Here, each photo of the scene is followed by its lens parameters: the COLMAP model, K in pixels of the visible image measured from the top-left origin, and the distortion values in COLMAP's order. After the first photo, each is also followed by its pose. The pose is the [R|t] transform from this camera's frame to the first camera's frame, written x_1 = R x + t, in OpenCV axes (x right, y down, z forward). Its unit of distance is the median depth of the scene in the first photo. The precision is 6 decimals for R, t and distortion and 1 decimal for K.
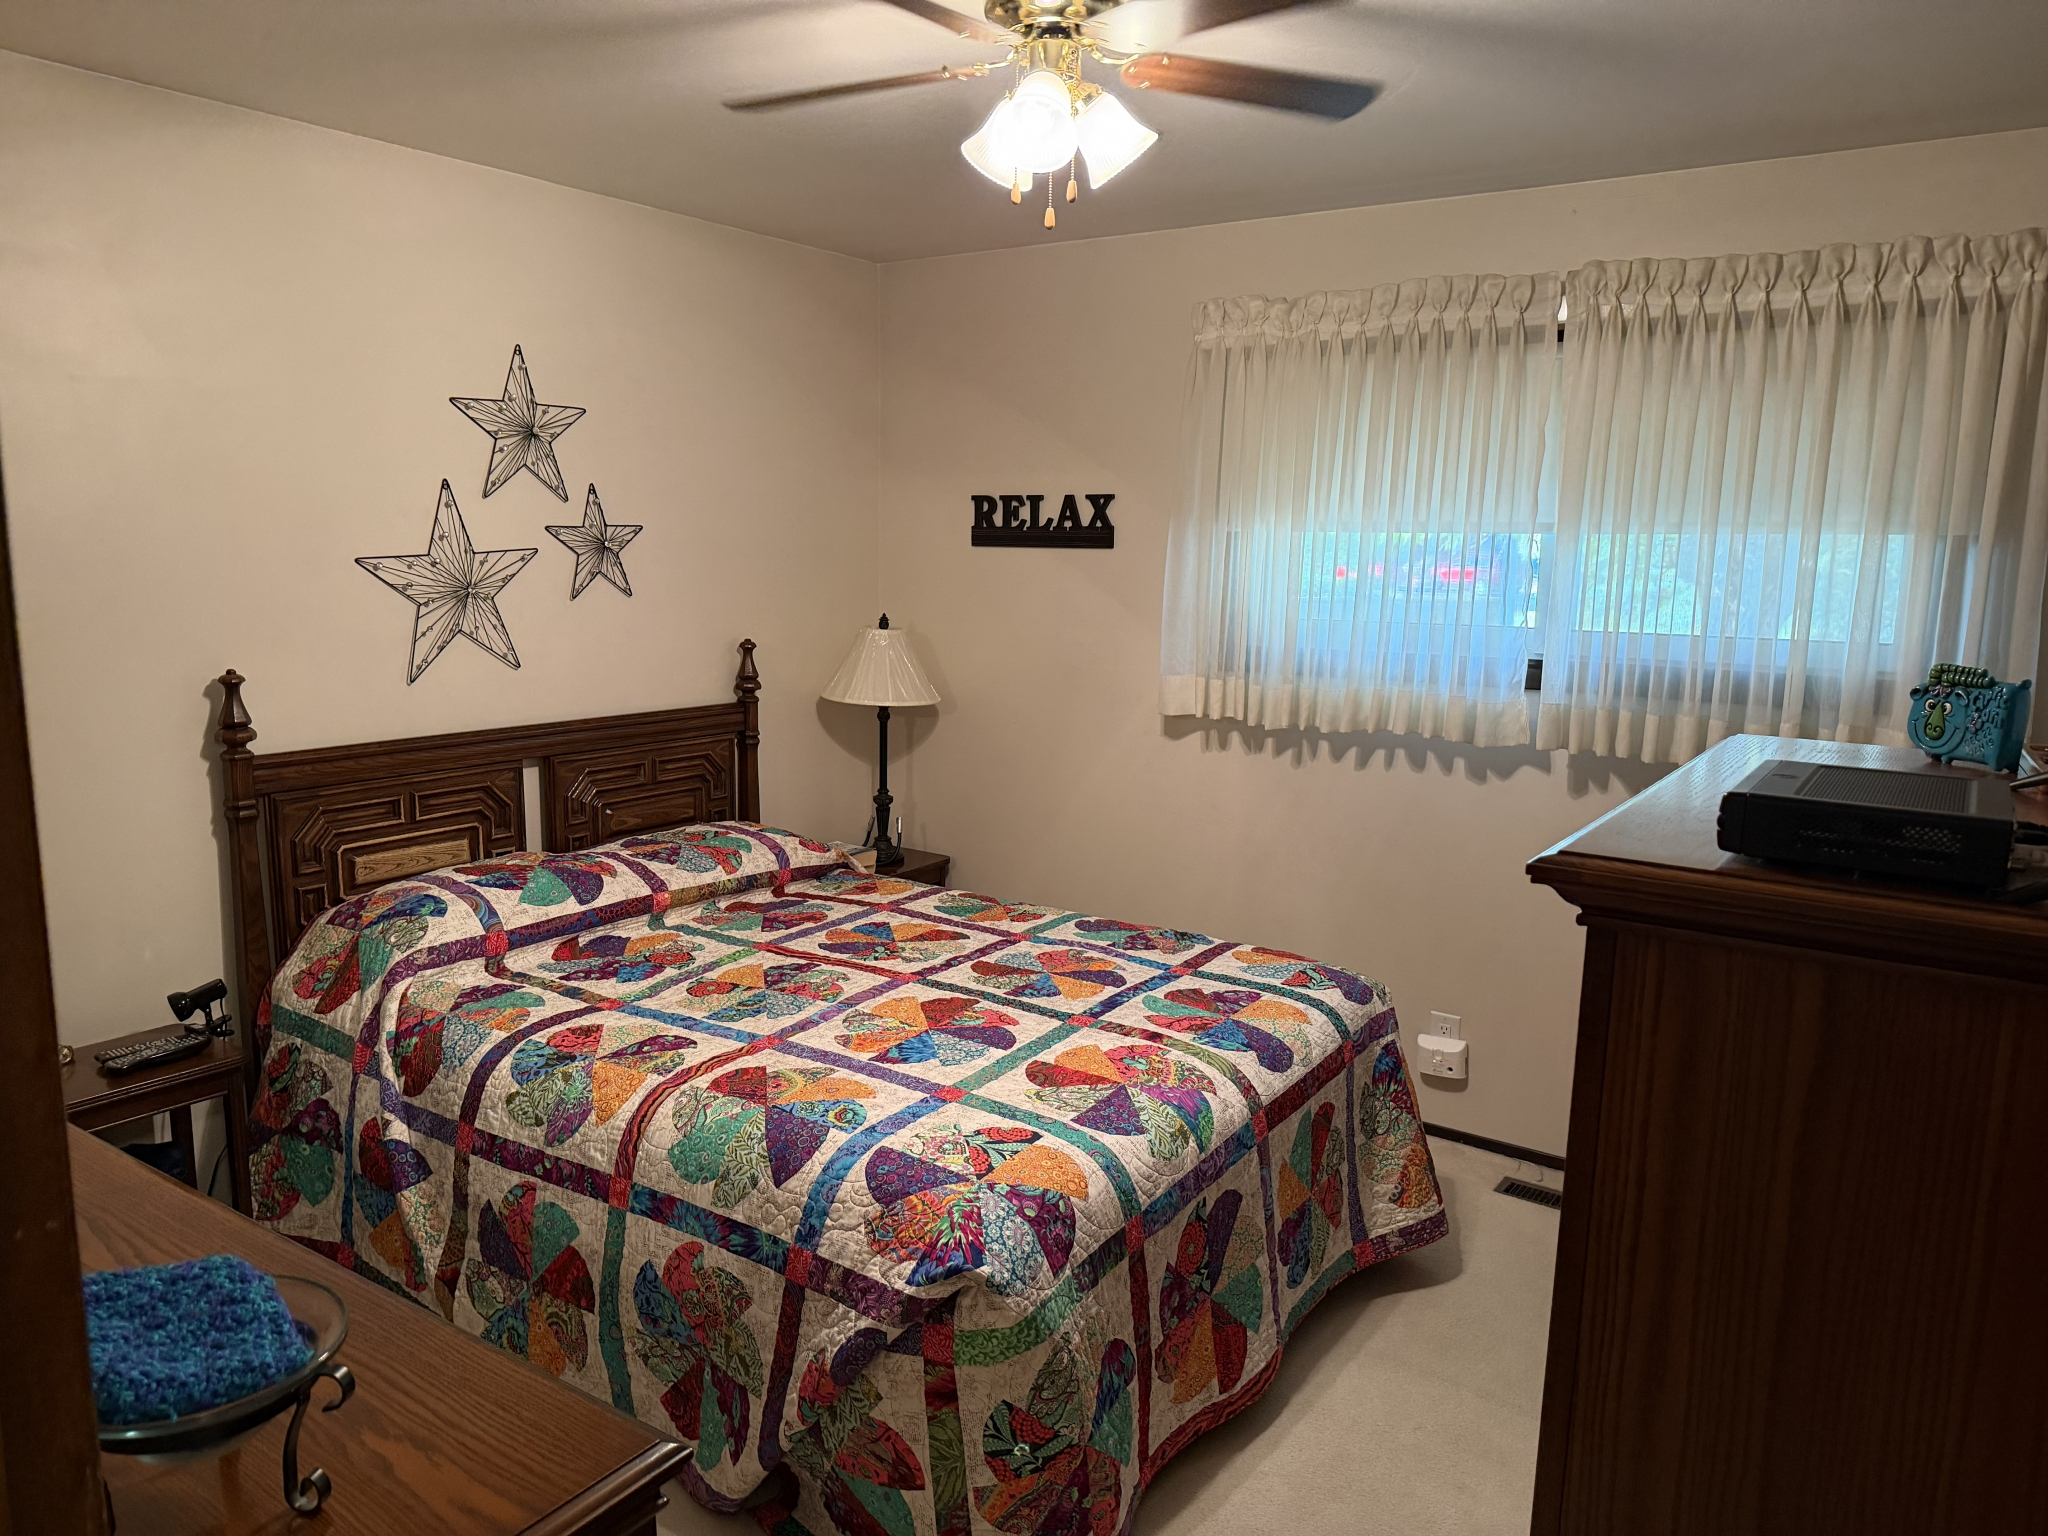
lens RADIAL K [[1431.2, 0, 1009.4], [0, 1431.2, 803.6], [0, 0, 1]] dist [0.053182, -0.064275]
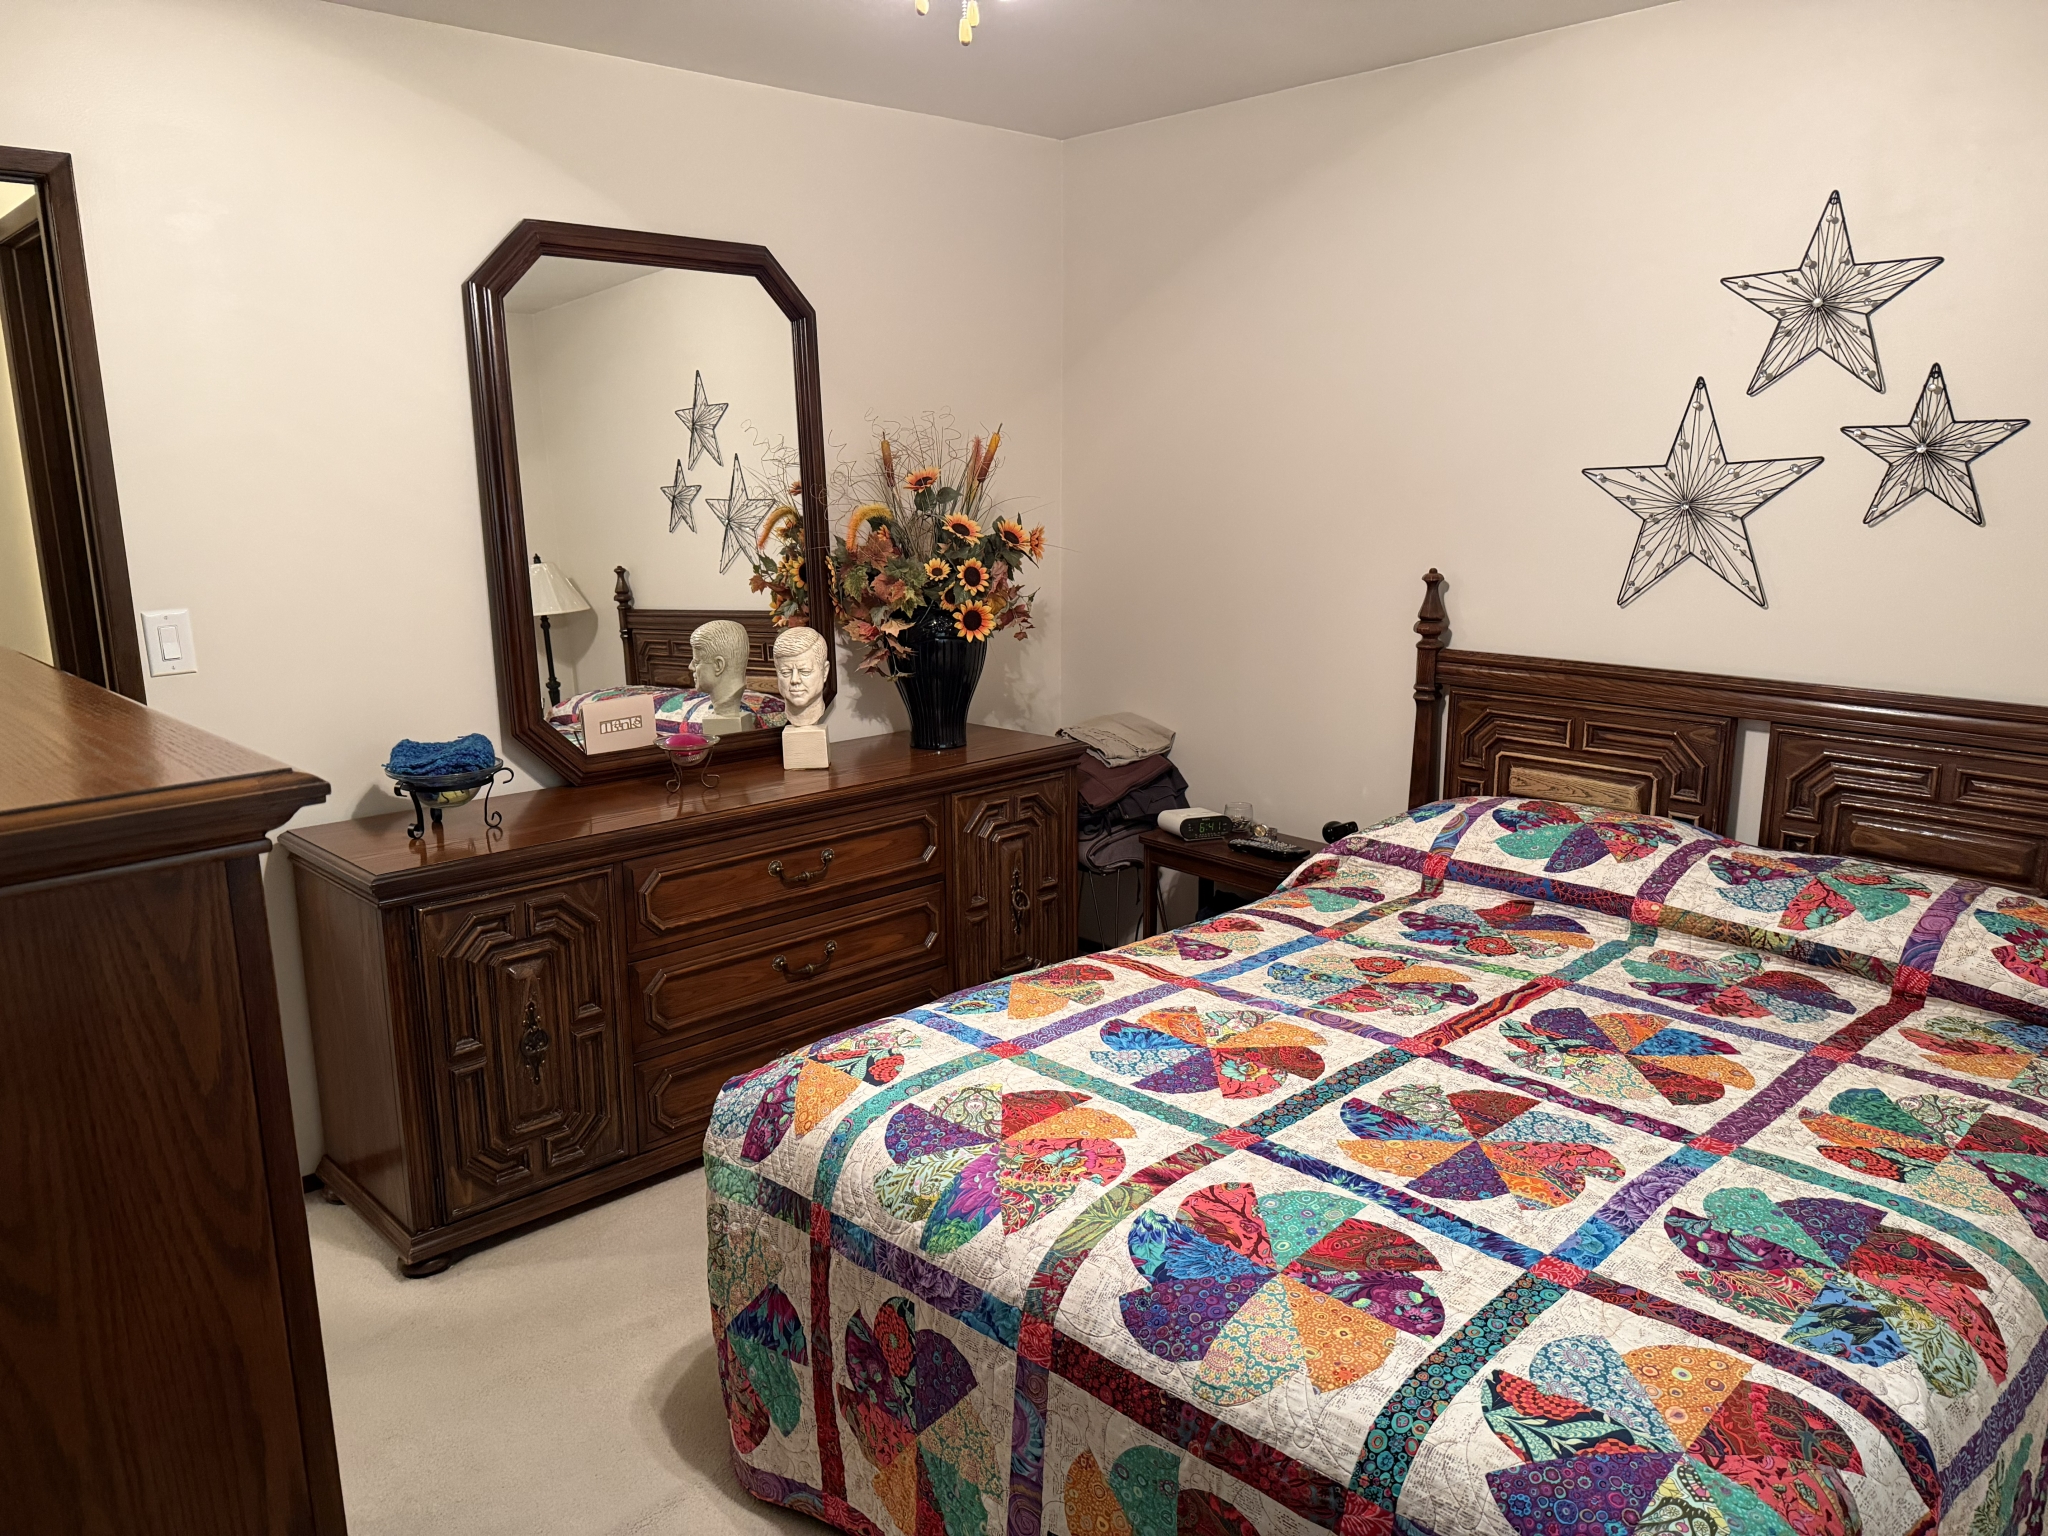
lens RADIAL K [[1431.2, 0, 1019.2], [0, 1431.2, 769.4], [0, 0, 1]] dist [0.053182, -0.064275]
pose [[-0.202690, 0.193483, -0.959938, 0.638942], [-0.171060, 0.958217, 0.229256, -0.144146], [0.964186, 0.210675, -0.161124, 0.891966]]
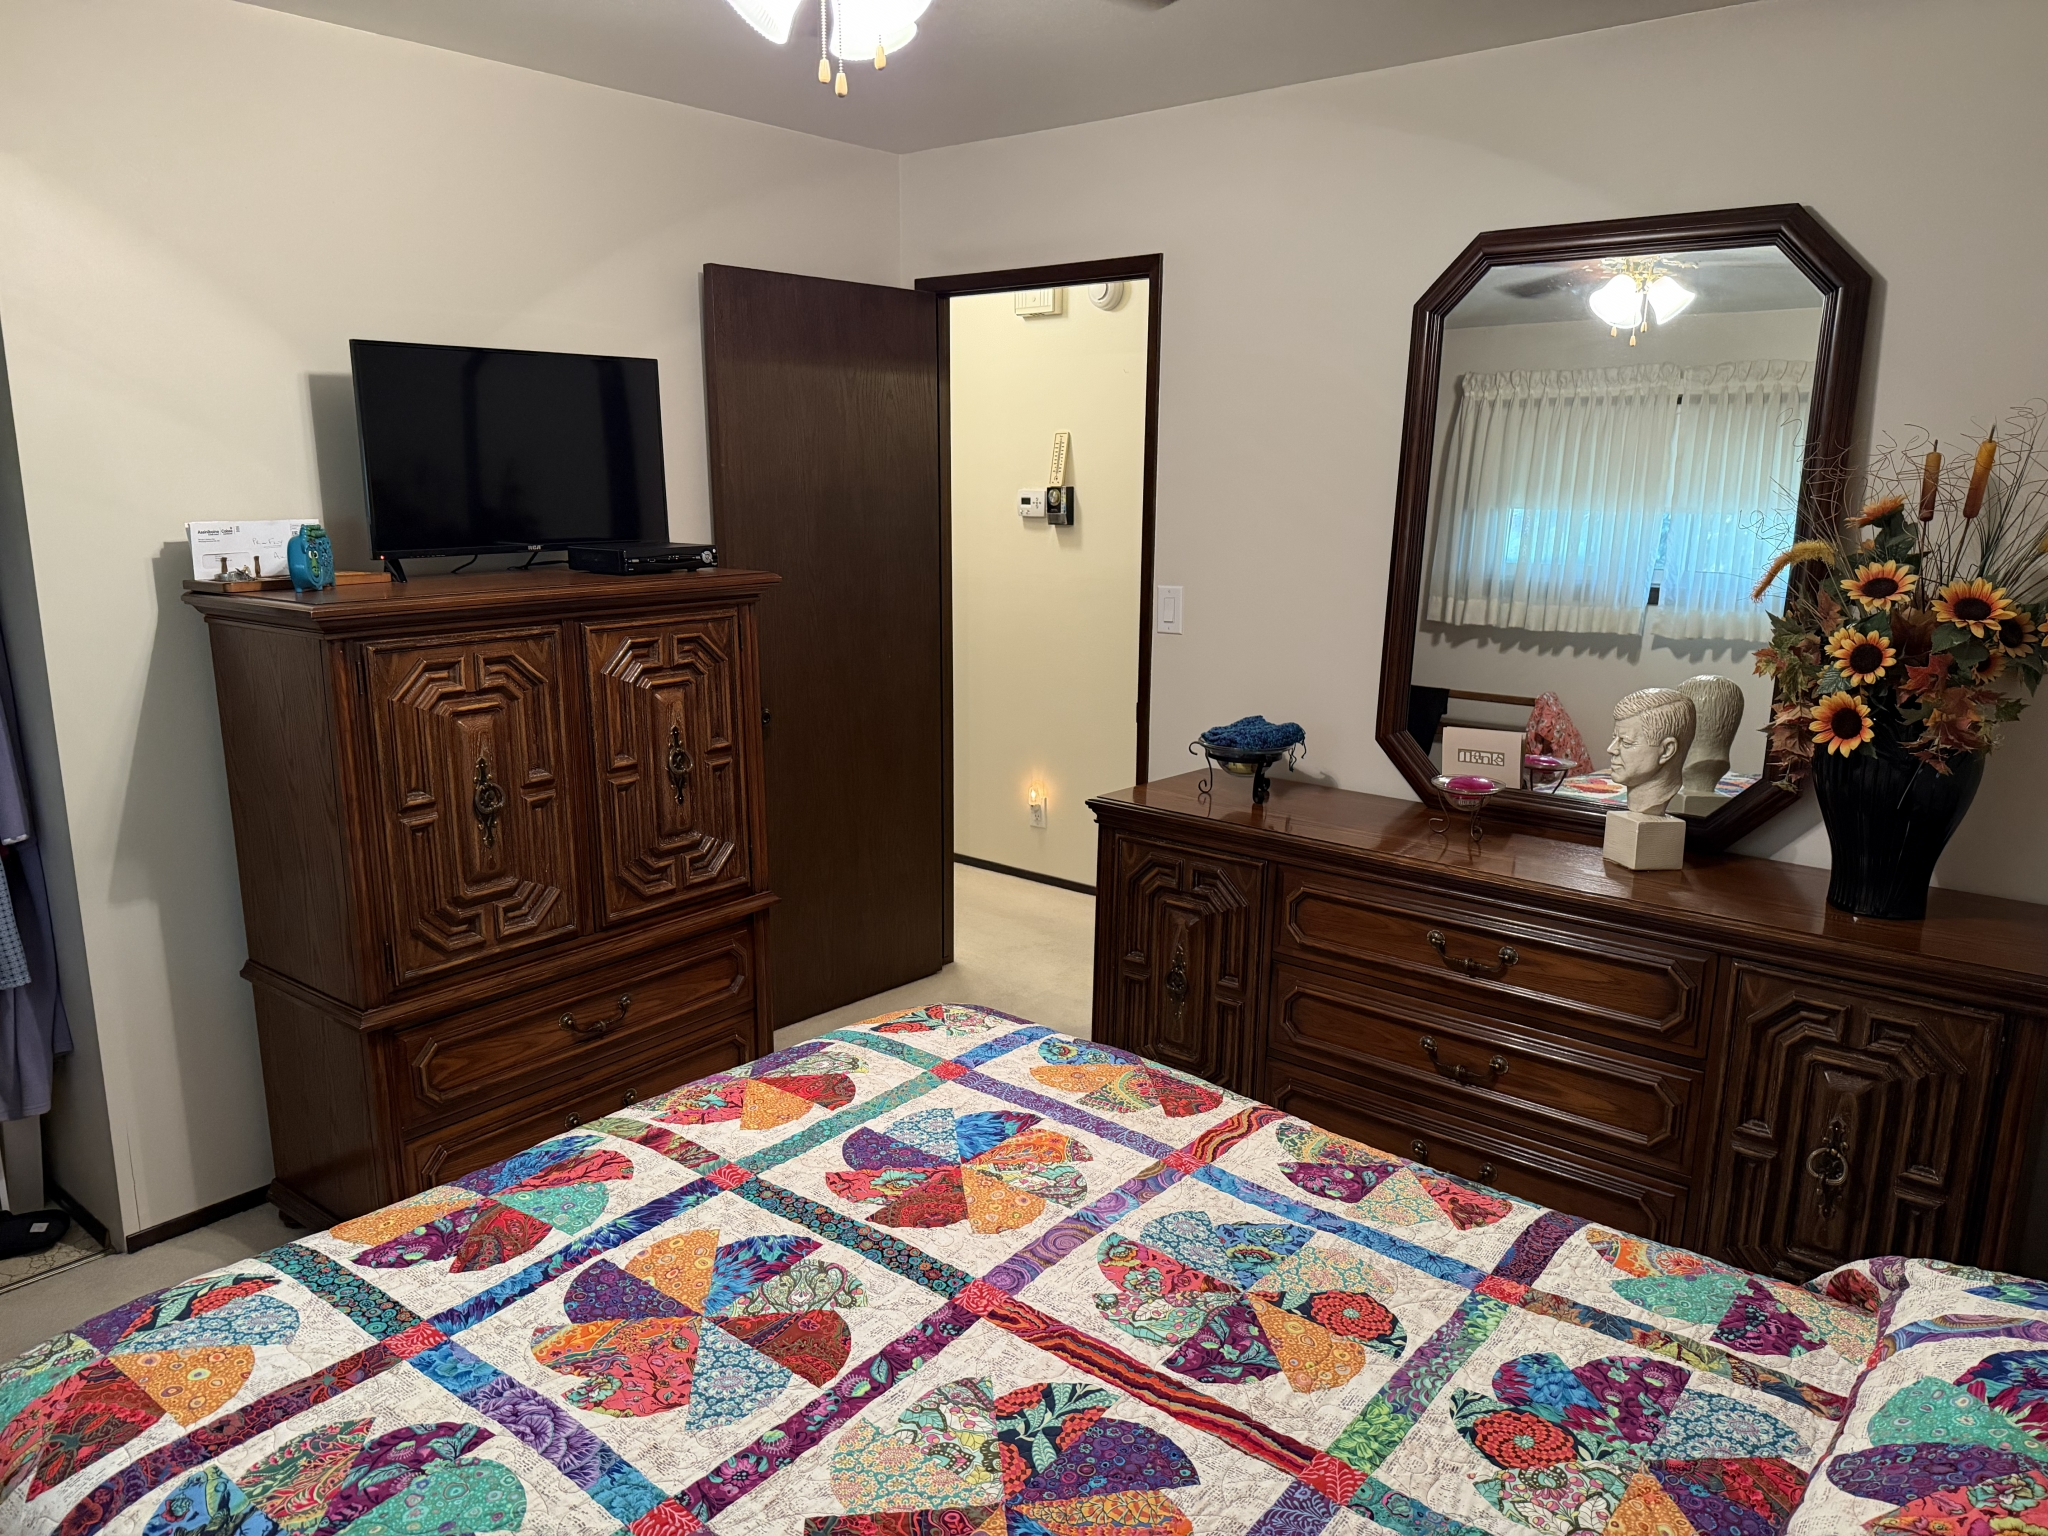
lens RADIAL K [[1431.2, 0, 1012.0], [0, 1431.2, 780.4], [0, 0, 1]] dist [0.053182, -0.064275]
pose [[-0.996525, -0.042910, 0.071389, -0.110425], [-0.011917, 0.921724, 0.387664, -0.257133], [-0.082435, 0.385466, -0.919032, 1.407011]]
